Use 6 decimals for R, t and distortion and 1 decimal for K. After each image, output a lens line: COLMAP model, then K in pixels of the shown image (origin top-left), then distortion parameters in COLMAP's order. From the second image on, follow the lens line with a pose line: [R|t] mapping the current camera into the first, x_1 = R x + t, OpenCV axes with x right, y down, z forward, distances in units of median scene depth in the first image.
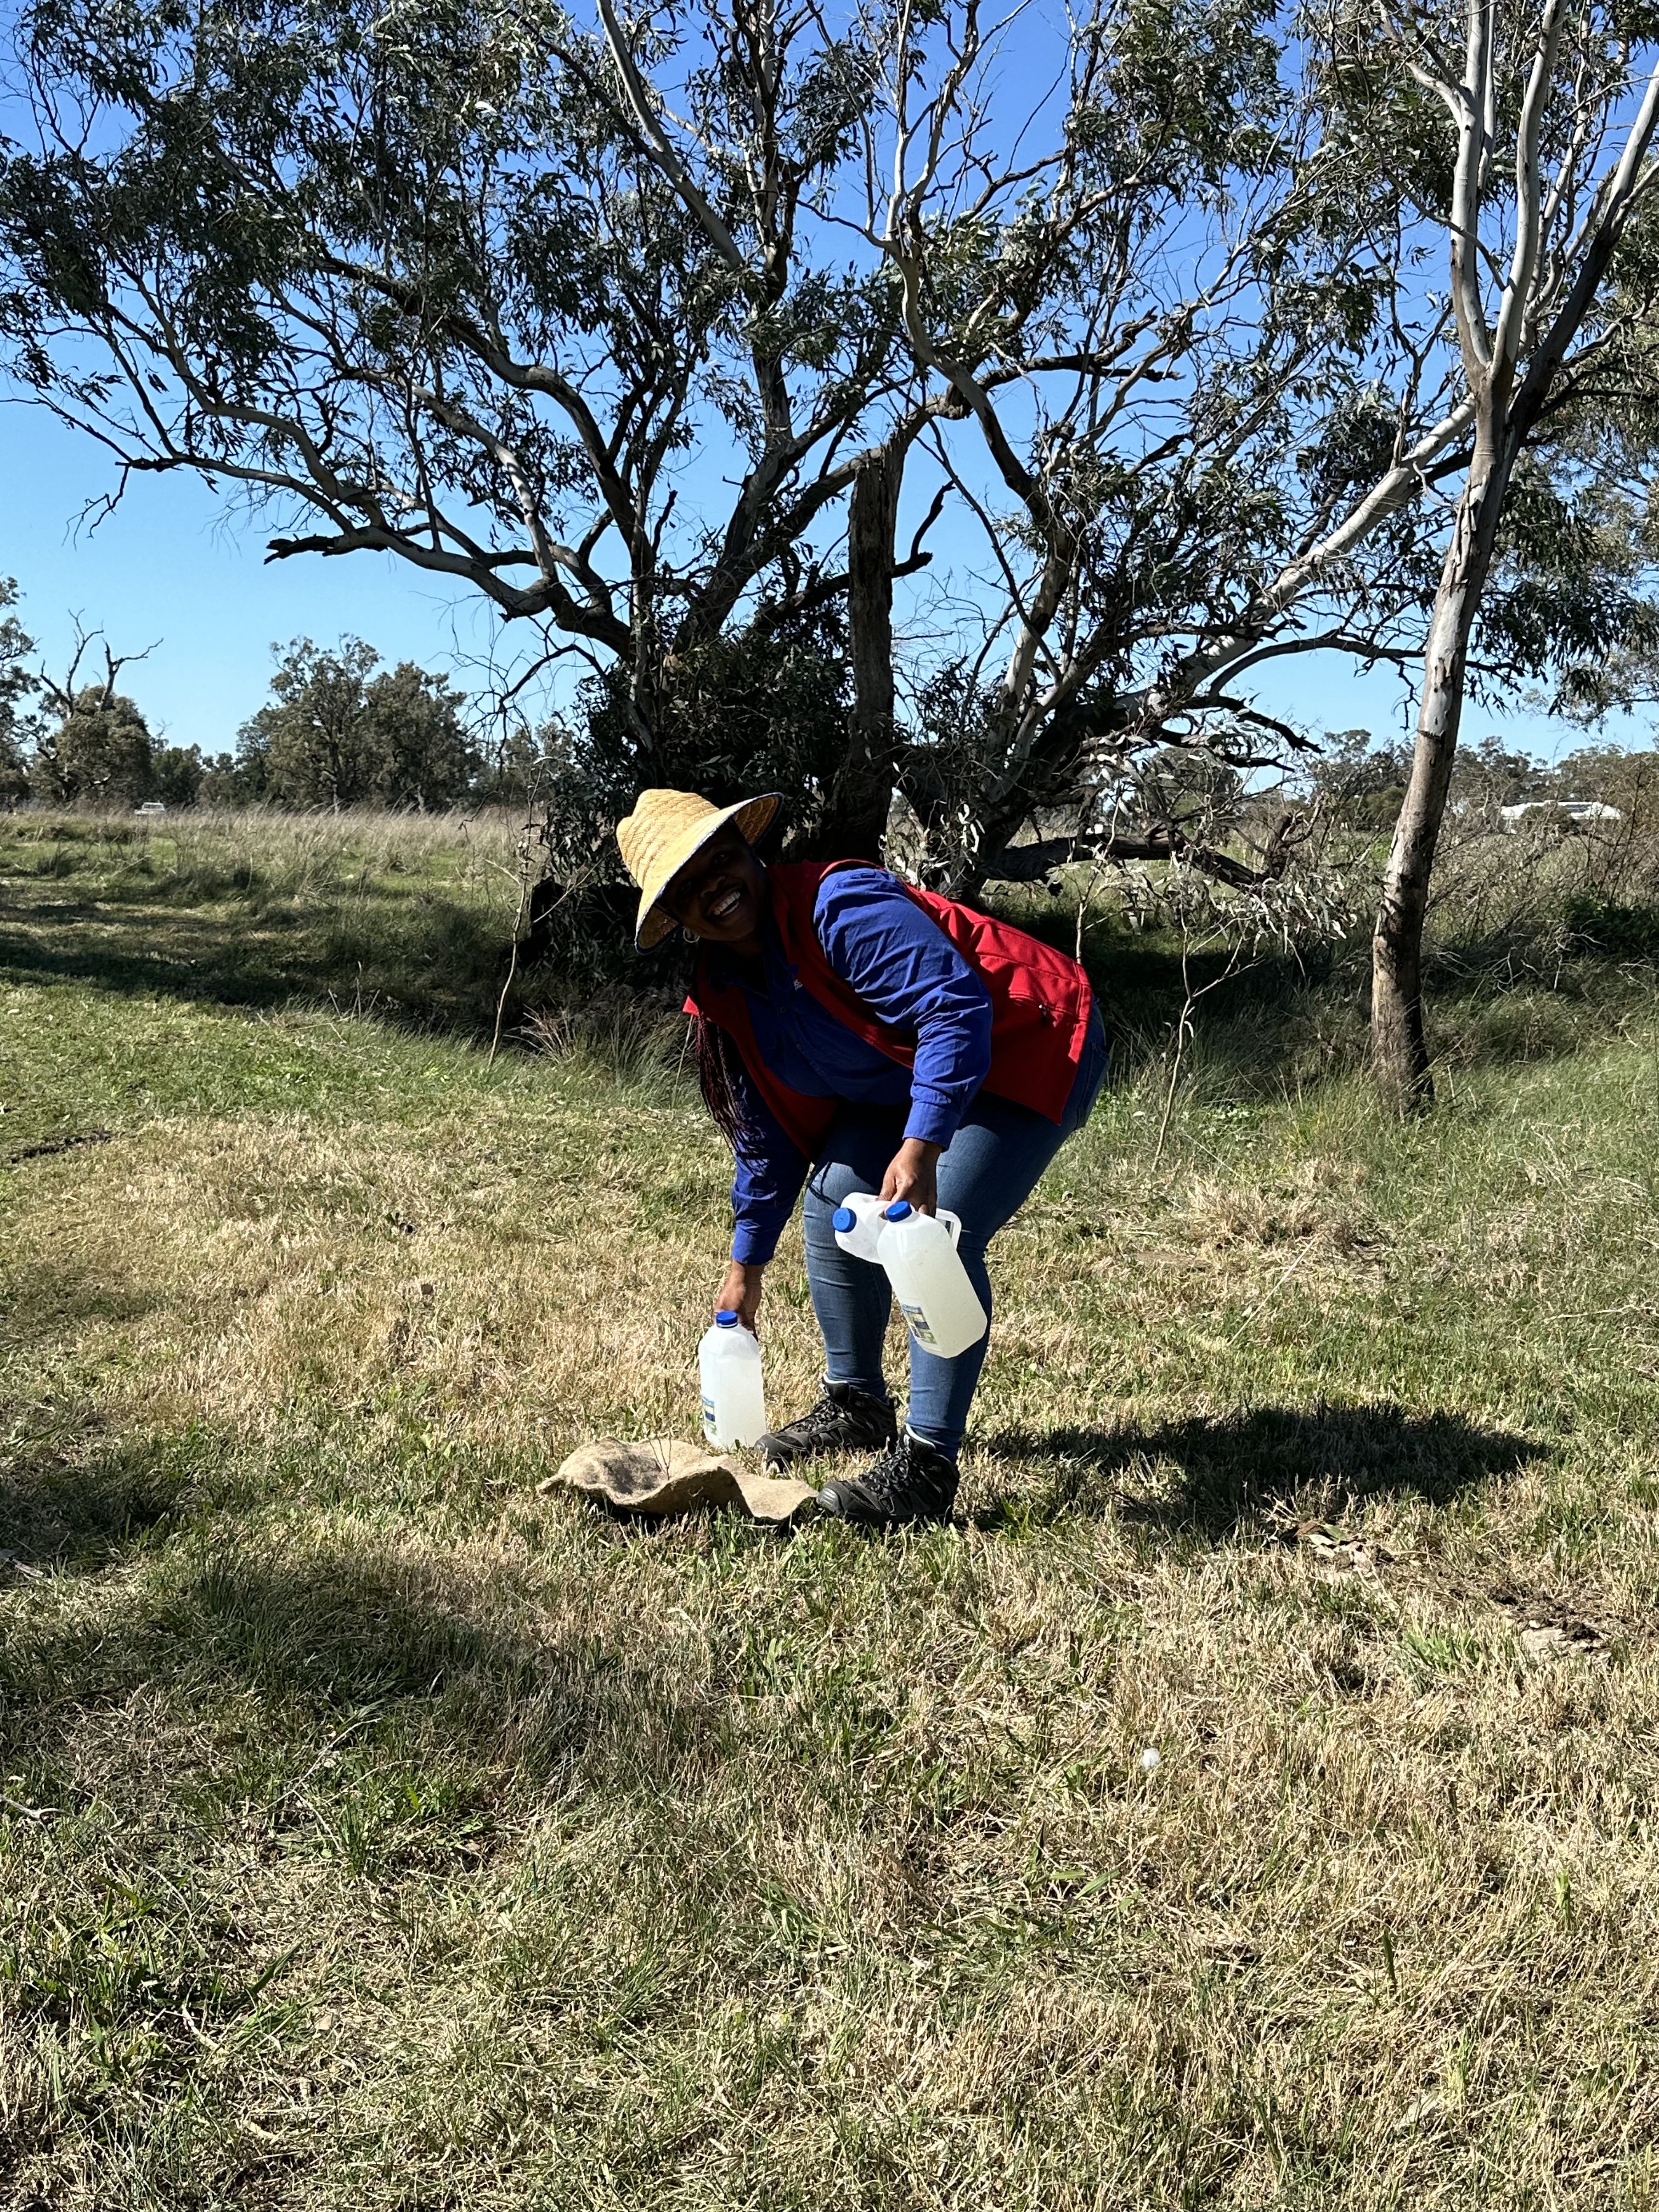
lens RADIAL K [[2256.5, 0, 829.1], [0, 2256.5, 1105.2], [0, 0, 1]] dist [0.130452, 0.000000]
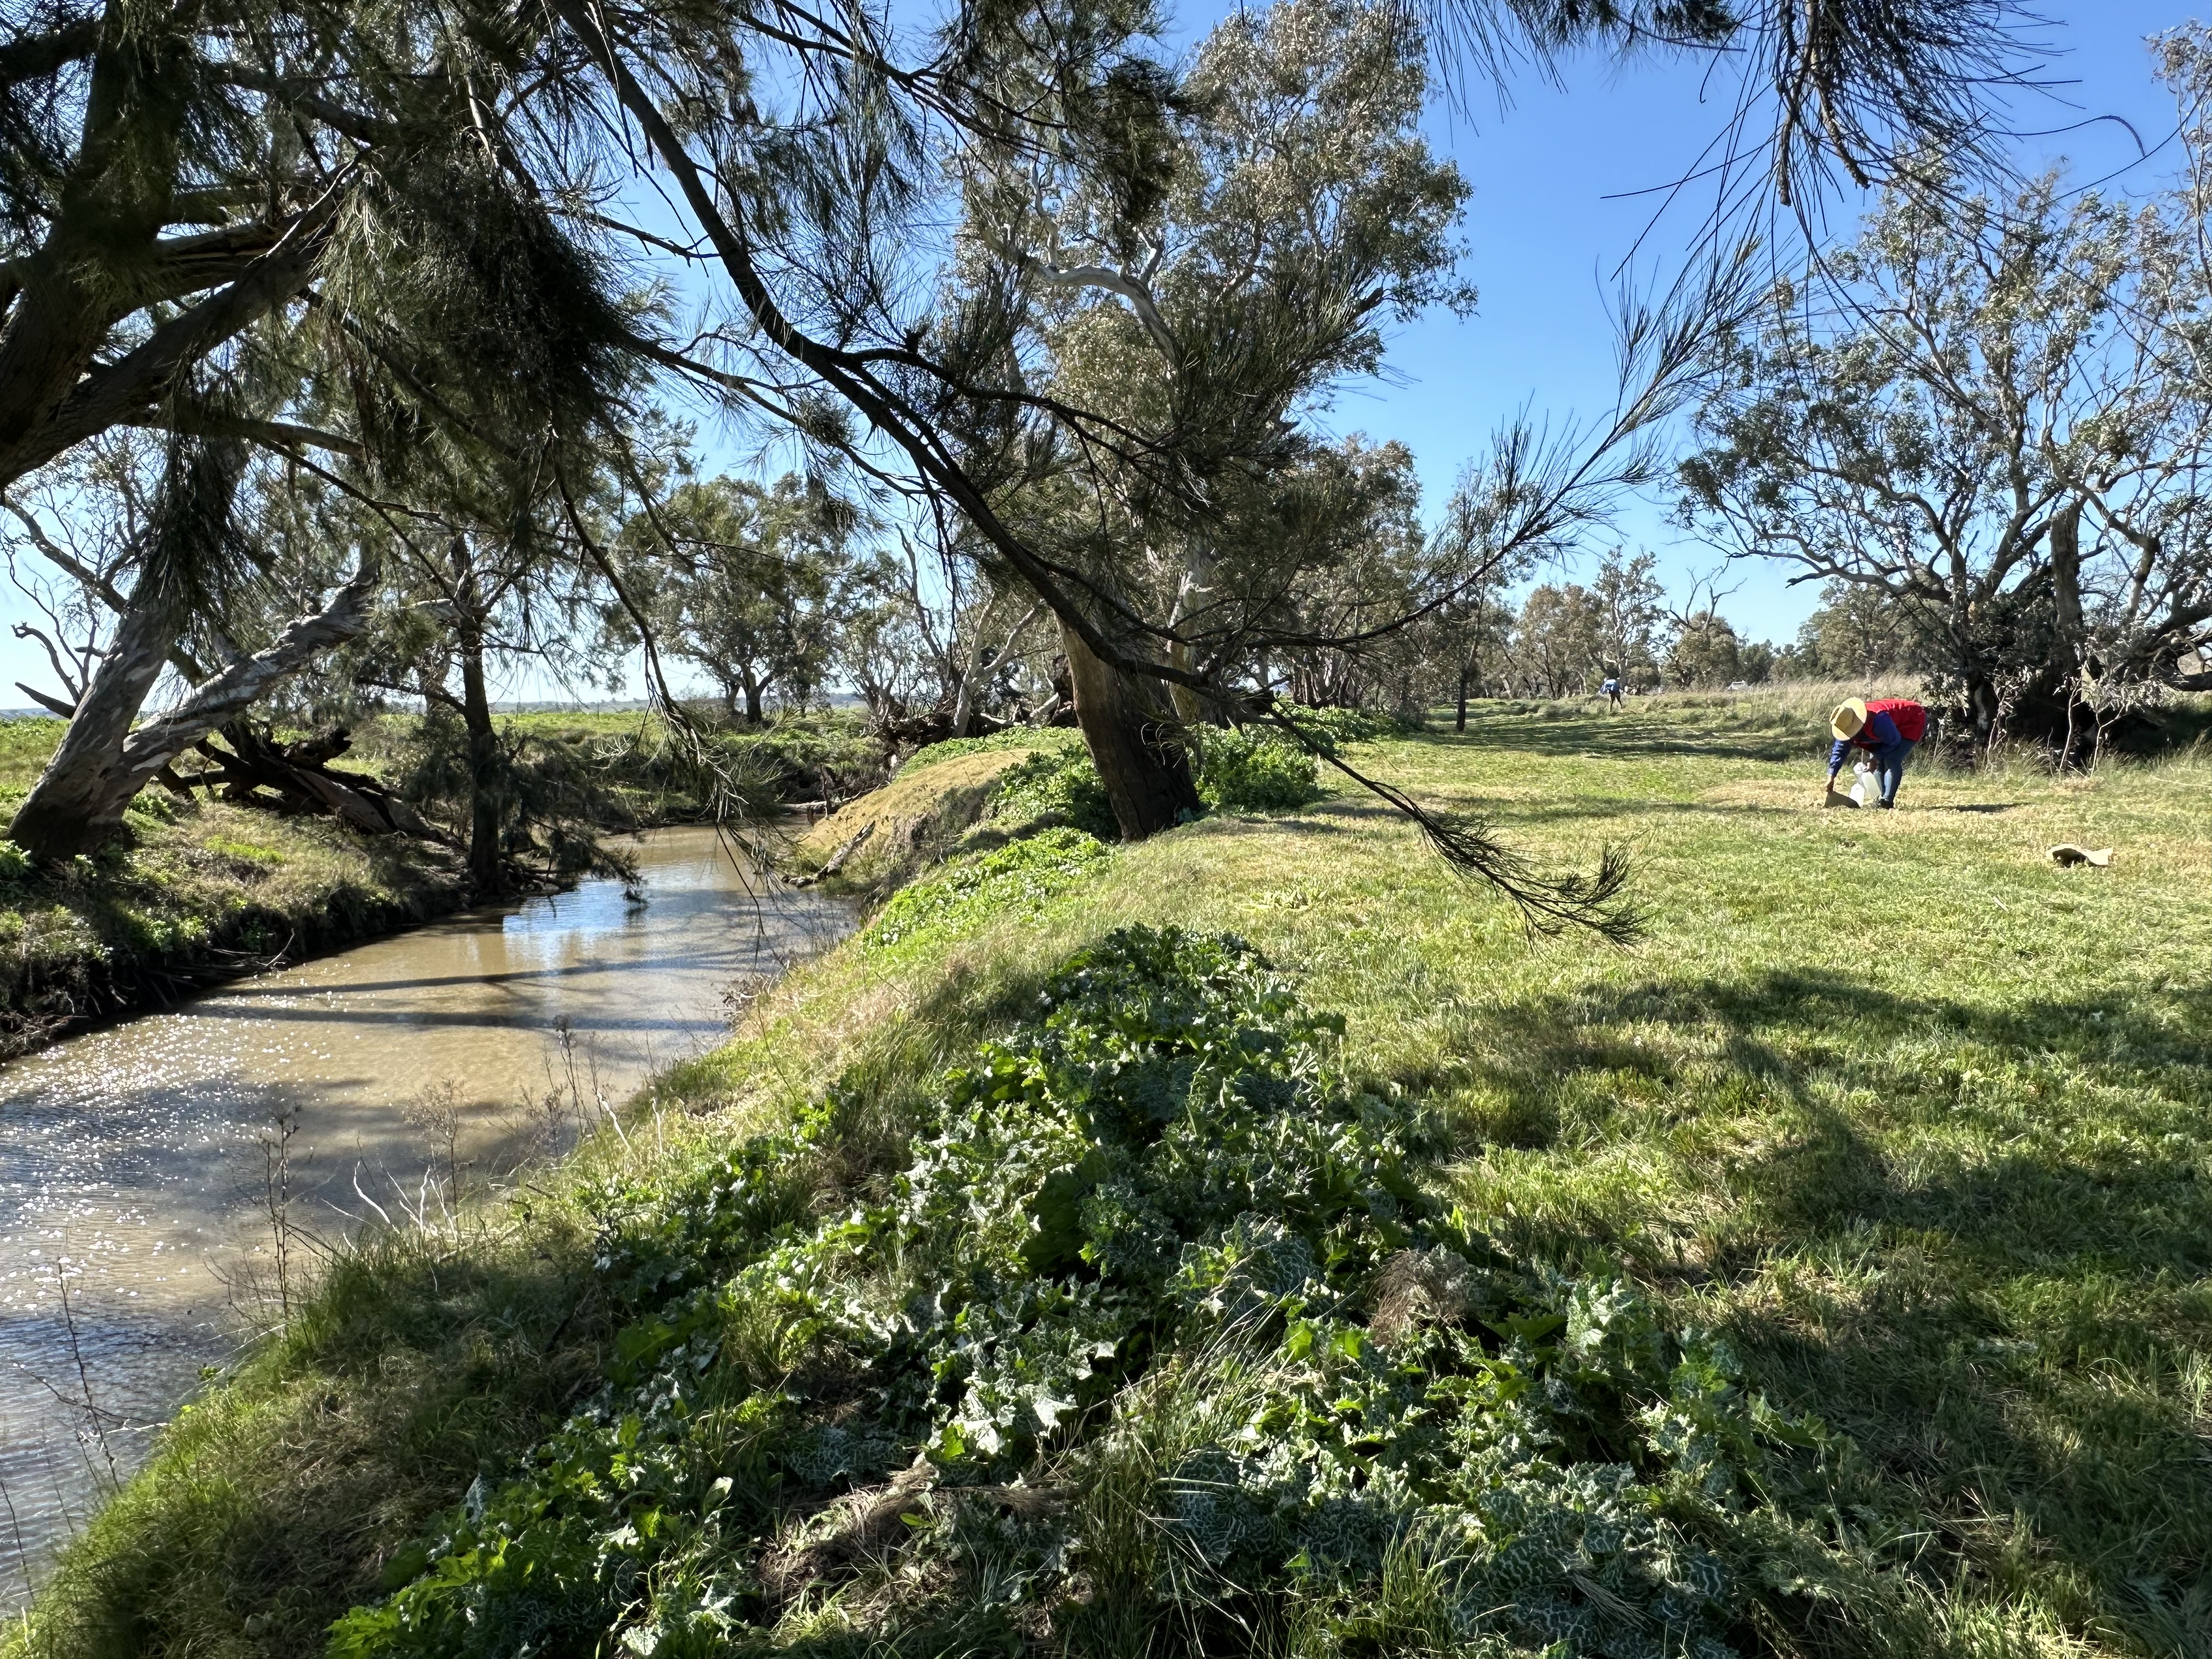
lens RADIAL K [[1492.6, 0, 1109.4], [0, 1492.6, 825.3], [0, 0, 1]] dist [0.000869, 0.000935]
pose [[0.773376, -0.013675, -0.633801, 0.197788], [-0.011613, 0.999294, -0.035731, 0.083780], [0.633842, 0.034994, 0.772671, -0.670218]]
